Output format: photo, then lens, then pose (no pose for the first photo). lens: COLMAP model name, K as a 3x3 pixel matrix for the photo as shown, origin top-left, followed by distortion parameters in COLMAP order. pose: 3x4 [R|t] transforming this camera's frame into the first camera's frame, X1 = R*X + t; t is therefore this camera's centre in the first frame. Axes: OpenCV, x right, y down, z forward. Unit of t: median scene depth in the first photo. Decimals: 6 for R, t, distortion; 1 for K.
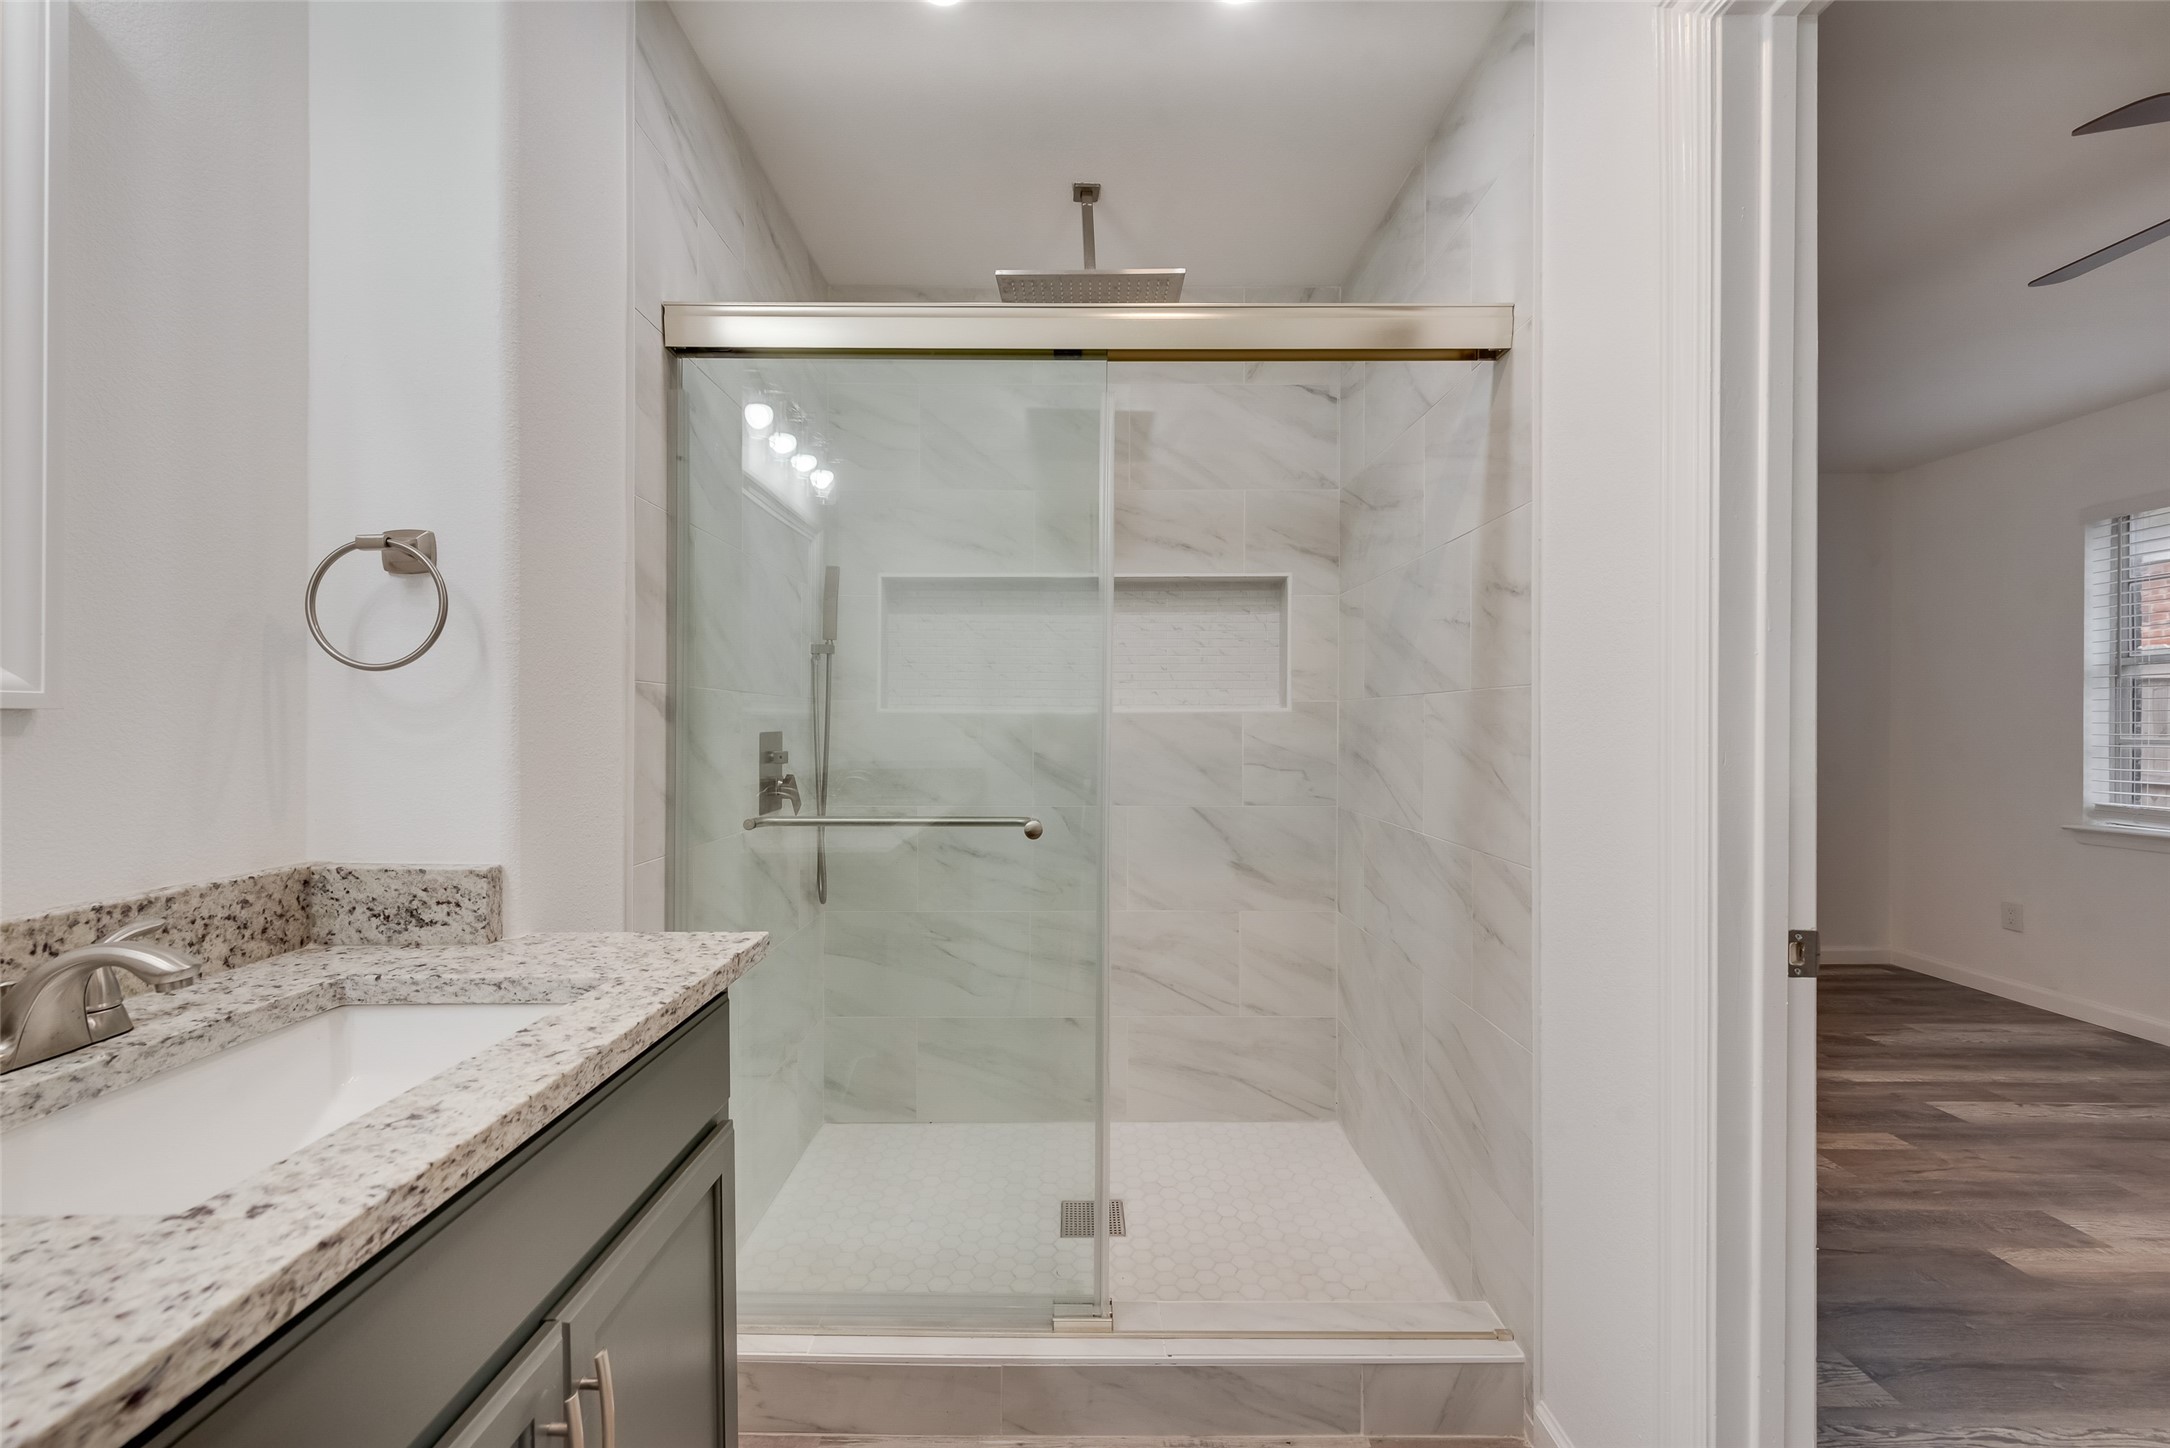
lens RADIAL K [[848.0, 0, 1068.2], [0, 848.0, 727.1], [0, 0, 1]] dist [0.014746, -0.006009]
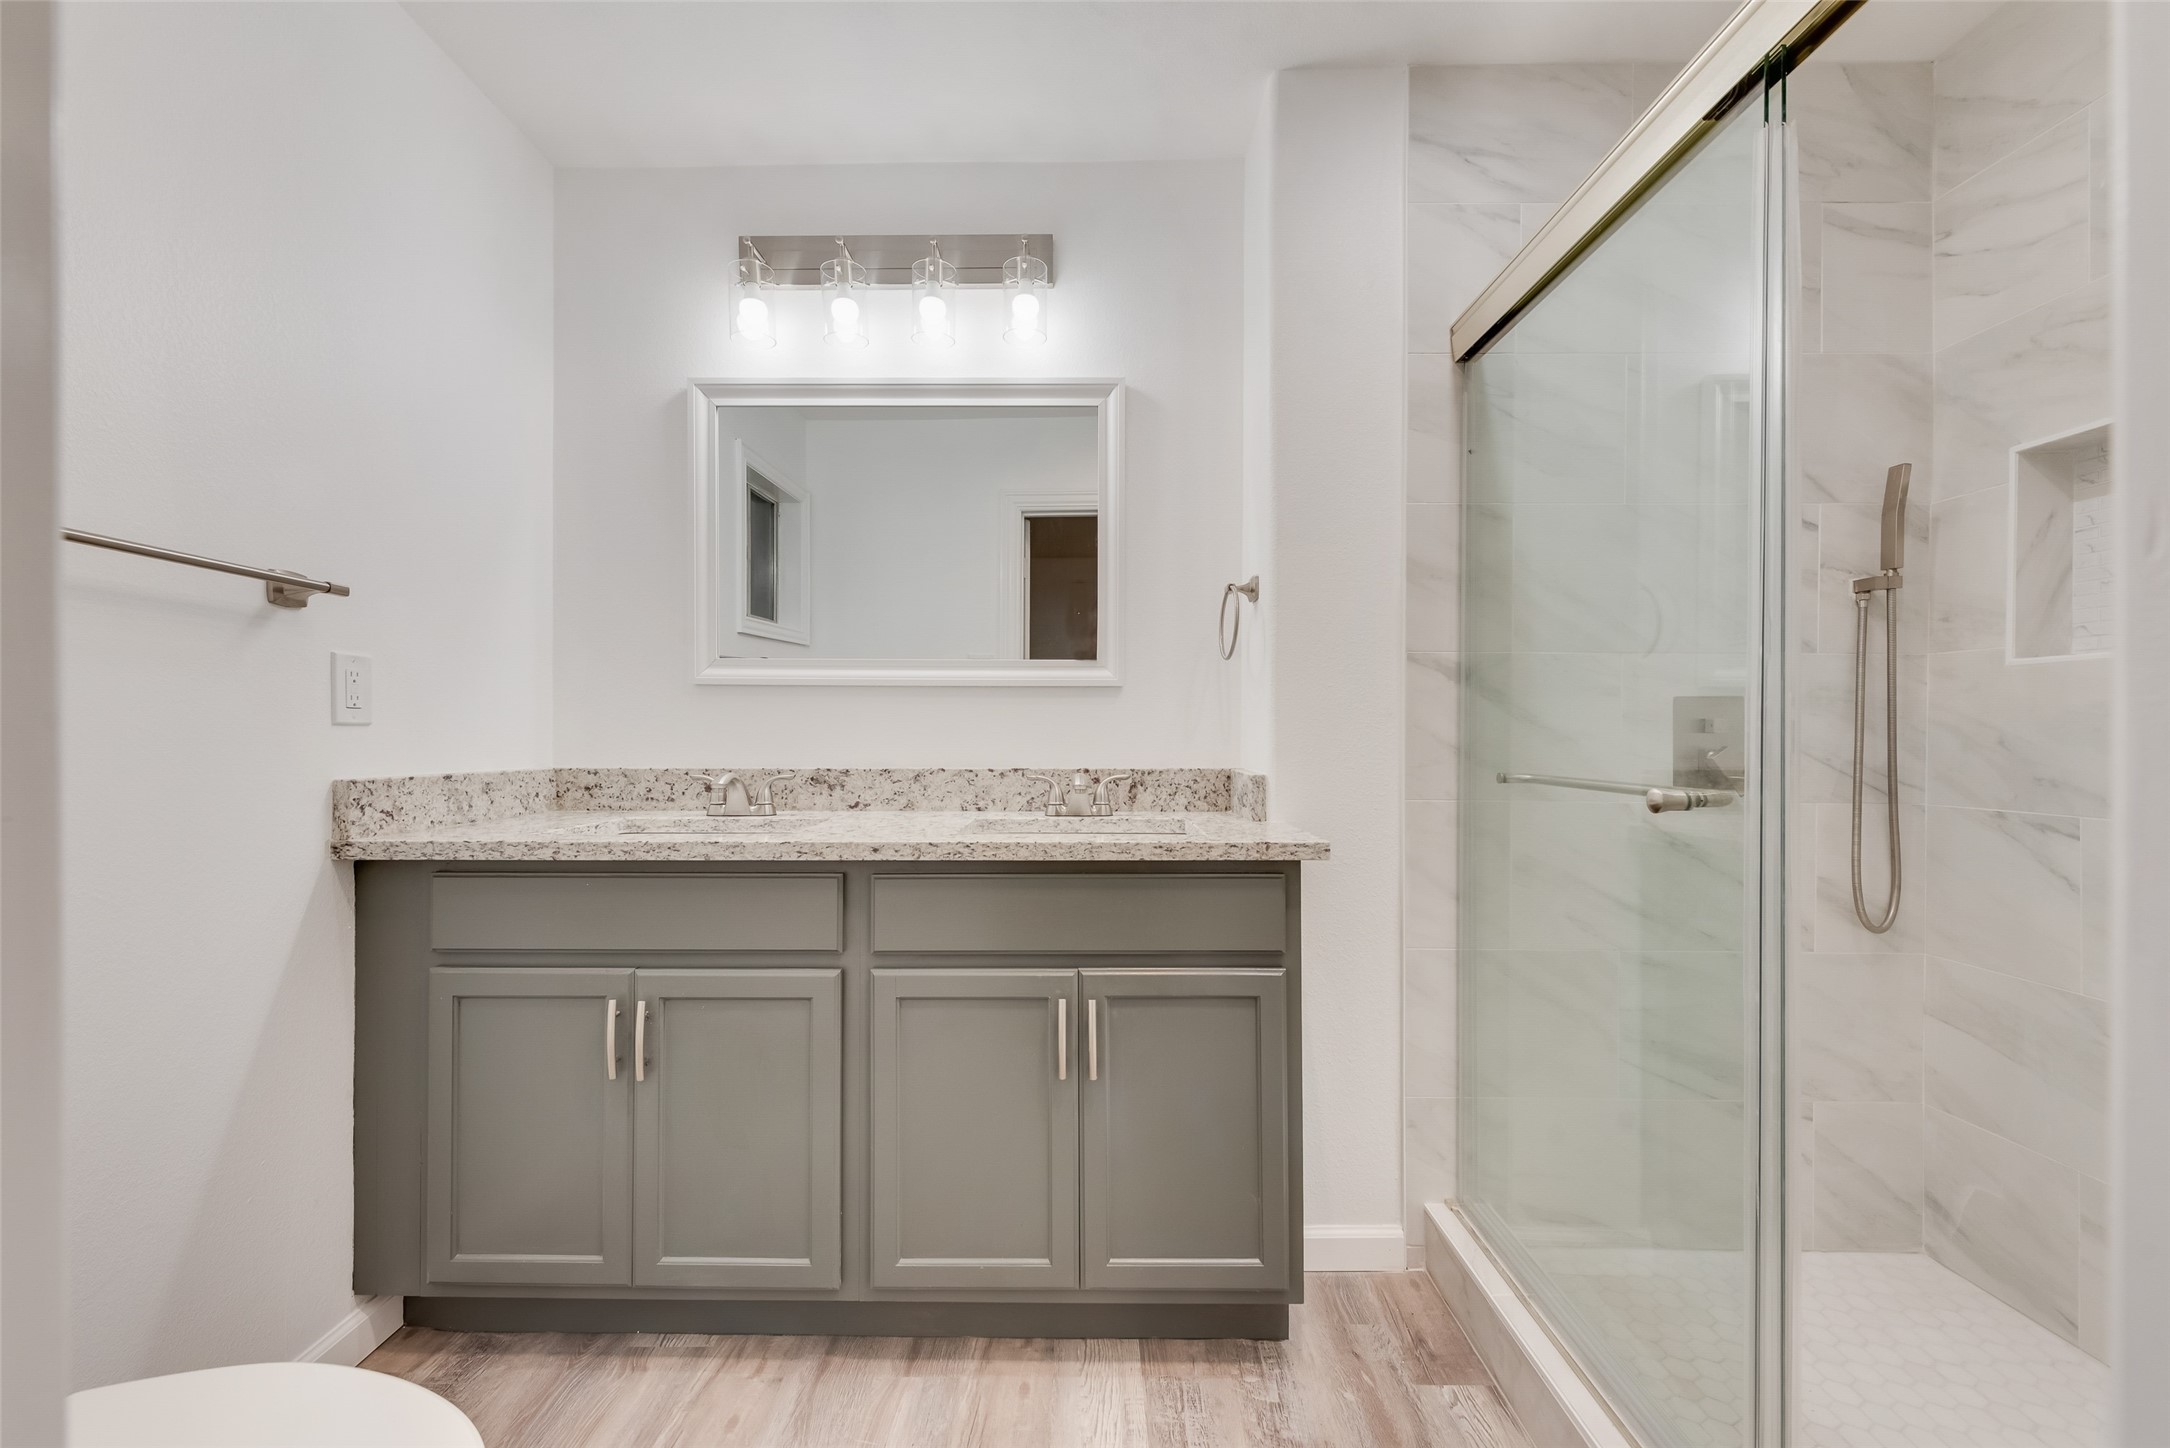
lens RADIAL K [[848.0, 0, 1068.2], [0, 848.0, 727.1], [0, 0, 1]] dist [0.014746, -0.006009]
pose [[-0.005640, -0.006293, -0.999964, 0.703321], [-0.005709, 0.999964, -0.006261, 0.063264], [0.999968, 0.005673, -0.005675, 0.484111]]
